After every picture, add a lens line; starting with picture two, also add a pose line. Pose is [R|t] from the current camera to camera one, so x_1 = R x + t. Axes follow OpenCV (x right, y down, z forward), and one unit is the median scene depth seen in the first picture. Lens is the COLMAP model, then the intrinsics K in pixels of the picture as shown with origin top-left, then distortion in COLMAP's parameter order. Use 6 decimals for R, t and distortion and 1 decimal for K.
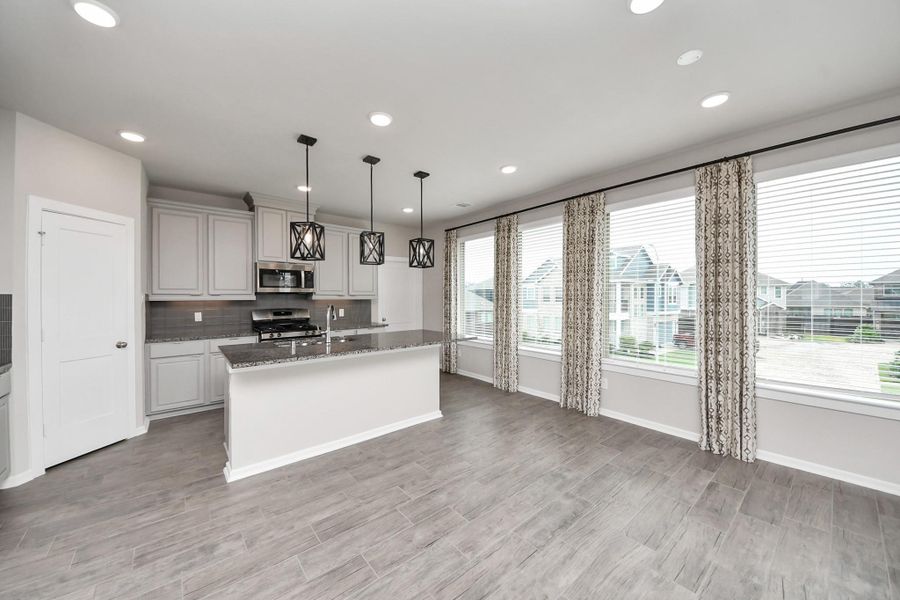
lens RADIAL K [[329.7, 0, 452.3], [0, 329.7, 297.2], [0, 0, 1]] dist [0.037040, -0.020601]
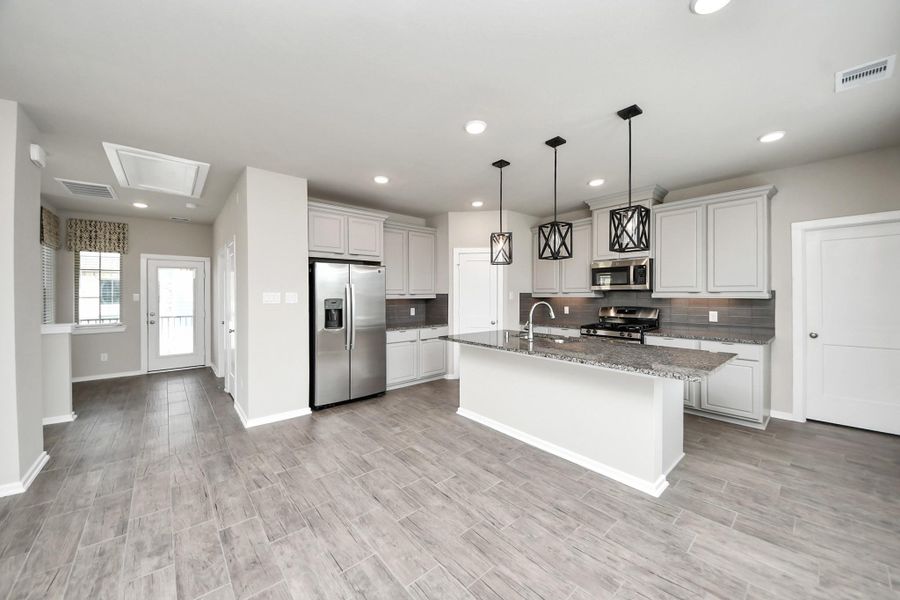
lens RADIAL K [[329.7, 0, 452.3], [0, 329.7, 297.2], [0, 0, 1]] dist [0.037040, -0.020601]
pose [[0.005150, 0.013371, -0.999897, 0.690742], [0.002174, 0.999908, 0.013383, -0.010411], [0.999984, -0.002242, 0.005120, 0.764960]]
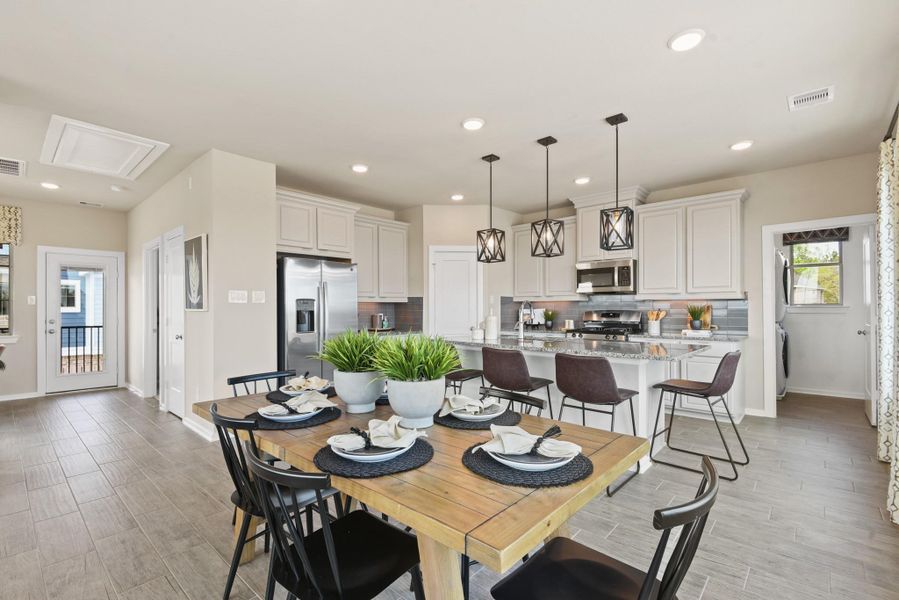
lens RADIAL K [[415.8, 0, 449.5], [0, 415.8, 310.1], [0, 0, 1]] dist [0.018850, -0.000413]
pose [[0.125879, 0.009258, -0.992002, 0.895854], [0.001367, 0.999954, 0.009505, 0.036021], [0.992045, -0.002553, 0.125861, 0.636767]]
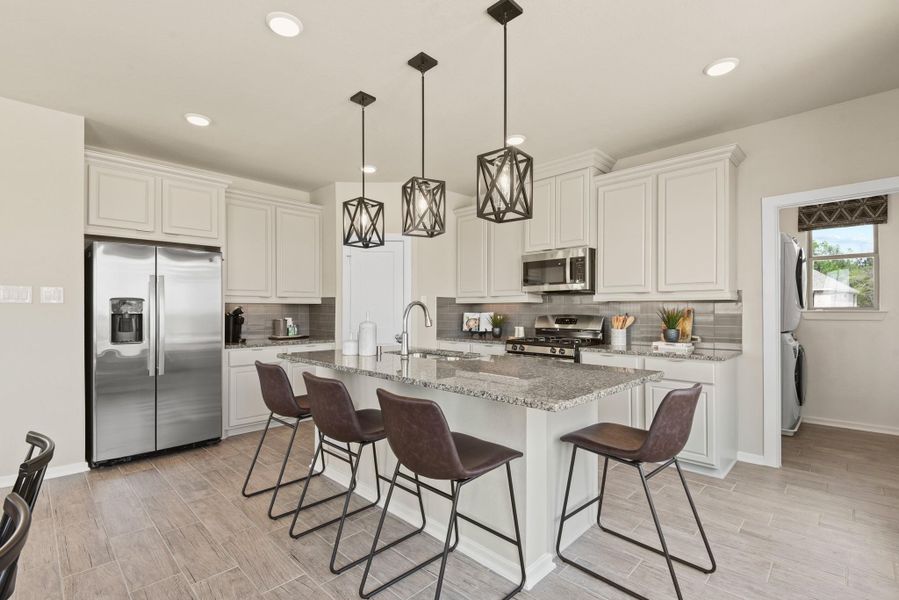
lens RADIAL K [[415.7, 0, 451.7], [0, 415.7, 311.8], [0, 0, 1]] dist [0.042053, -0.030380]
pose [[0.082646, 0.006579, -0.996557, 0.555424], [-0.002634, 0.999976, 0.006383, 0.036818], [0.996575, 0.002098, 0.082661, 1.053655]]
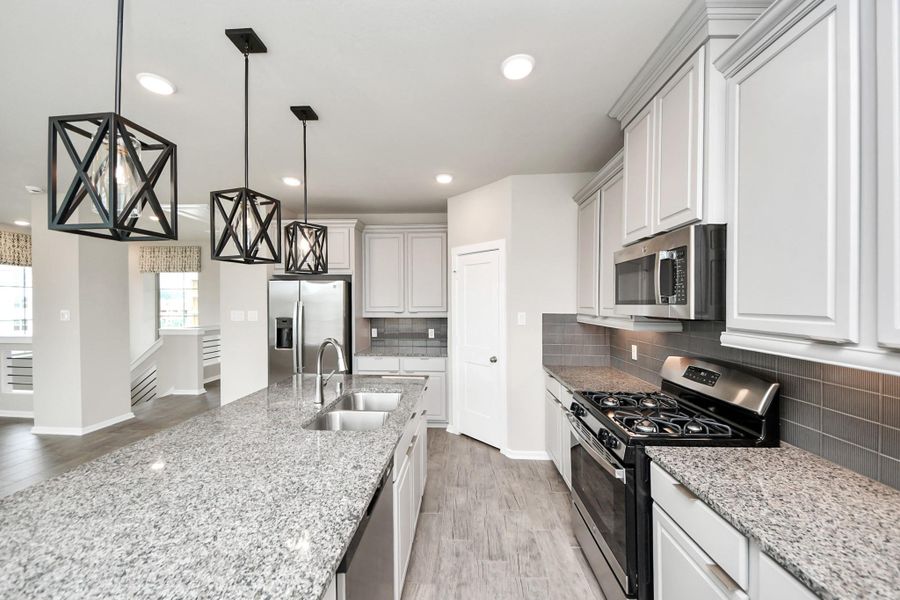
lens RADIAL K [[338.3, 0, 453.0], [0, 338.3, 303.9], [0, 0, 1]] dist [0.011965, -0.013459]
pose [[-0.670772, 0.005196, -0.741646, -0.083533], [0.002052, 0.999985, 0.005150, -0.043190], [0.741661, 0.001933, -0.670772, 1.617035]]
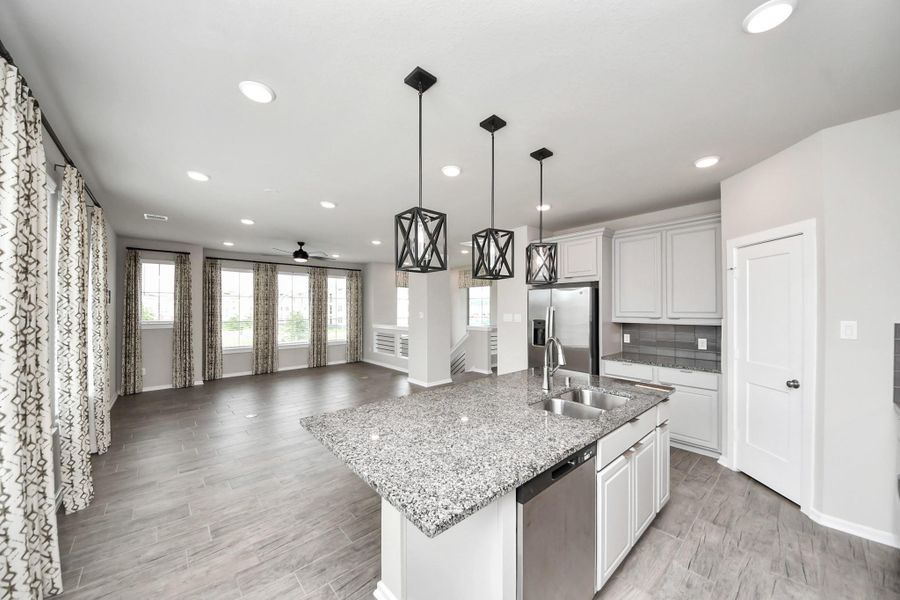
lens RADIAL K [[338.3, 0, 453.0], [0, 338.3, 303.9], [0, 0, 1]] dist [0.011965, -0.013459]
pose [[-0.999849, 0.003051, -0.017118, -0.158087], [0.003319, 0.999872, -0.015623, -0.038545], [0.017068, -0.015678, -0.999731, 1.771500]]
